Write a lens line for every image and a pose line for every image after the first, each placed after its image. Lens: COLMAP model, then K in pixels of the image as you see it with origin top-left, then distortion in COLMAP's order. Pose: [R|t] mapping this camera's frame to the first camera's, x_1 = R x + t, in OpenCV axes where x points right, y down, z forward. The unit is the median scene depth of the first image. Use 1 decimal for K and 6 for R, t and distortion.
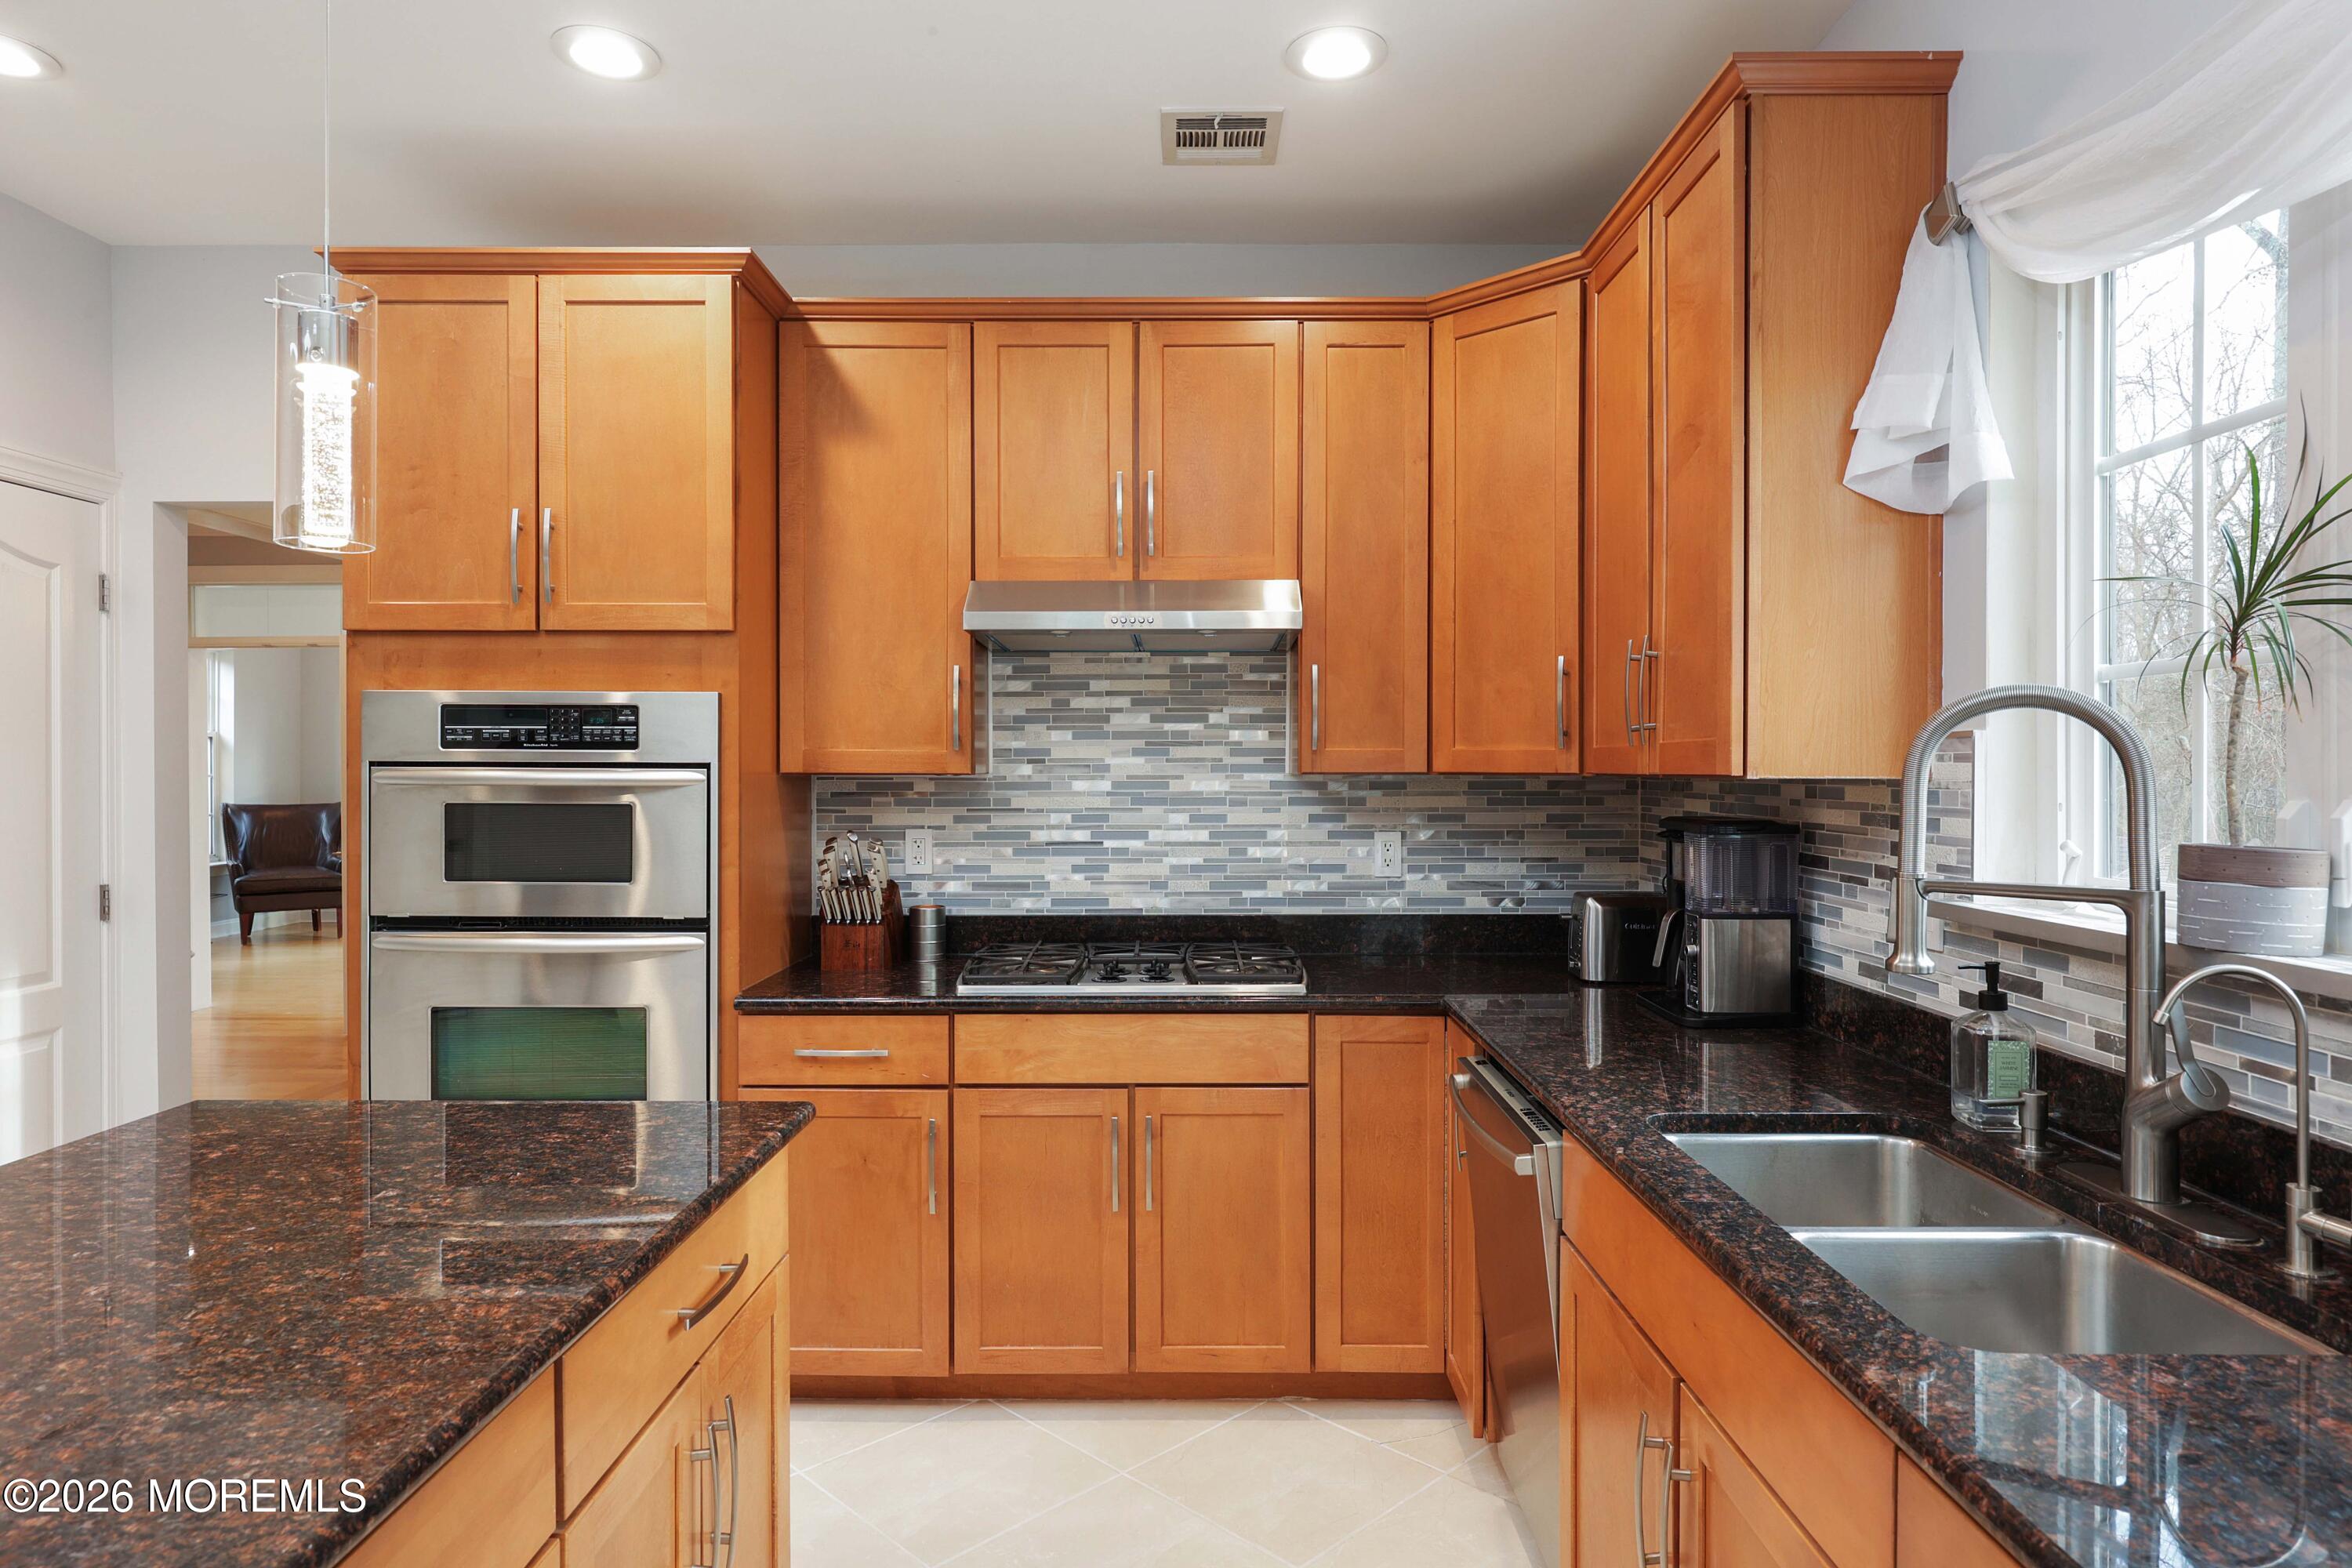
lens RADIAL K [[1245.4, 0, 1179.0], [0, 1245.4, 784.7], [0, 0, 1]] dist [0.001375, 0.000051]
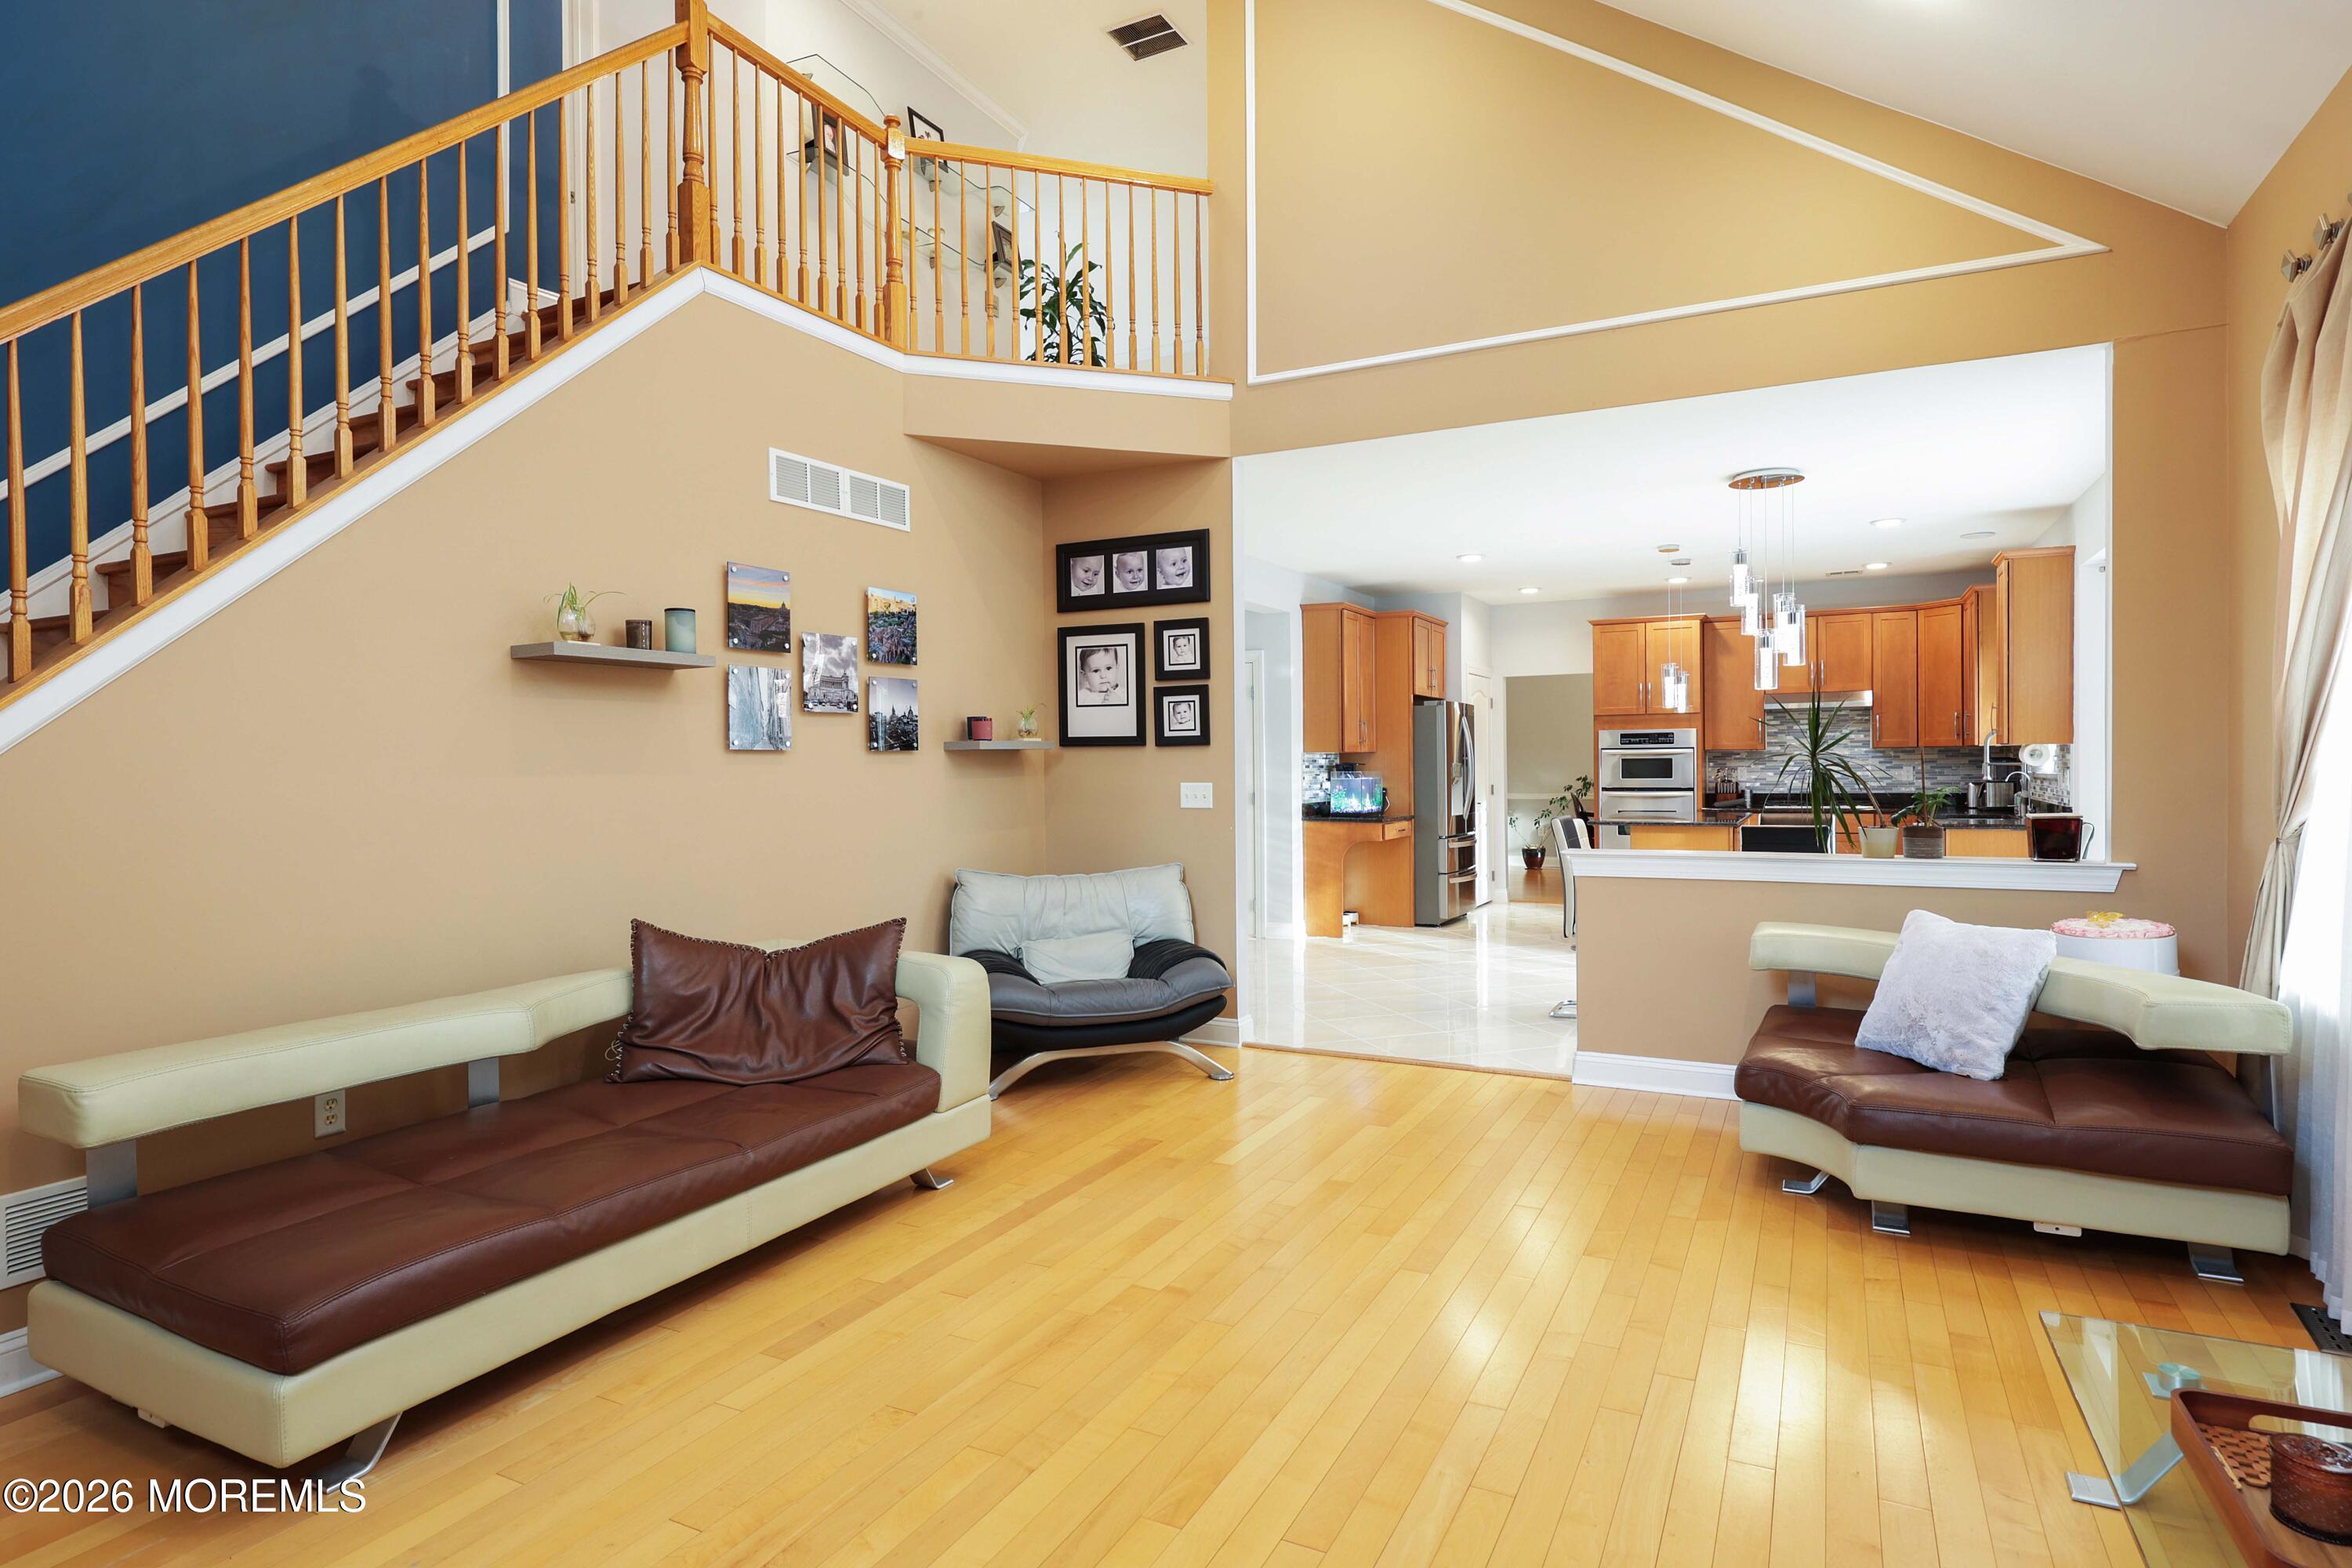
lens RADIAL K [[1245.4, 0, 1166.8], [0, 1245.4, 779.5], [0, 0, 1]] dist [0.001375, 0.000051]
pose [[0.885883, -0.003849, -0.463893, -0.031831], [0.007258, 0.999958, 0.005563, 0.044574], [0.463852, -0.008295, 0.885874, -2.899972]]
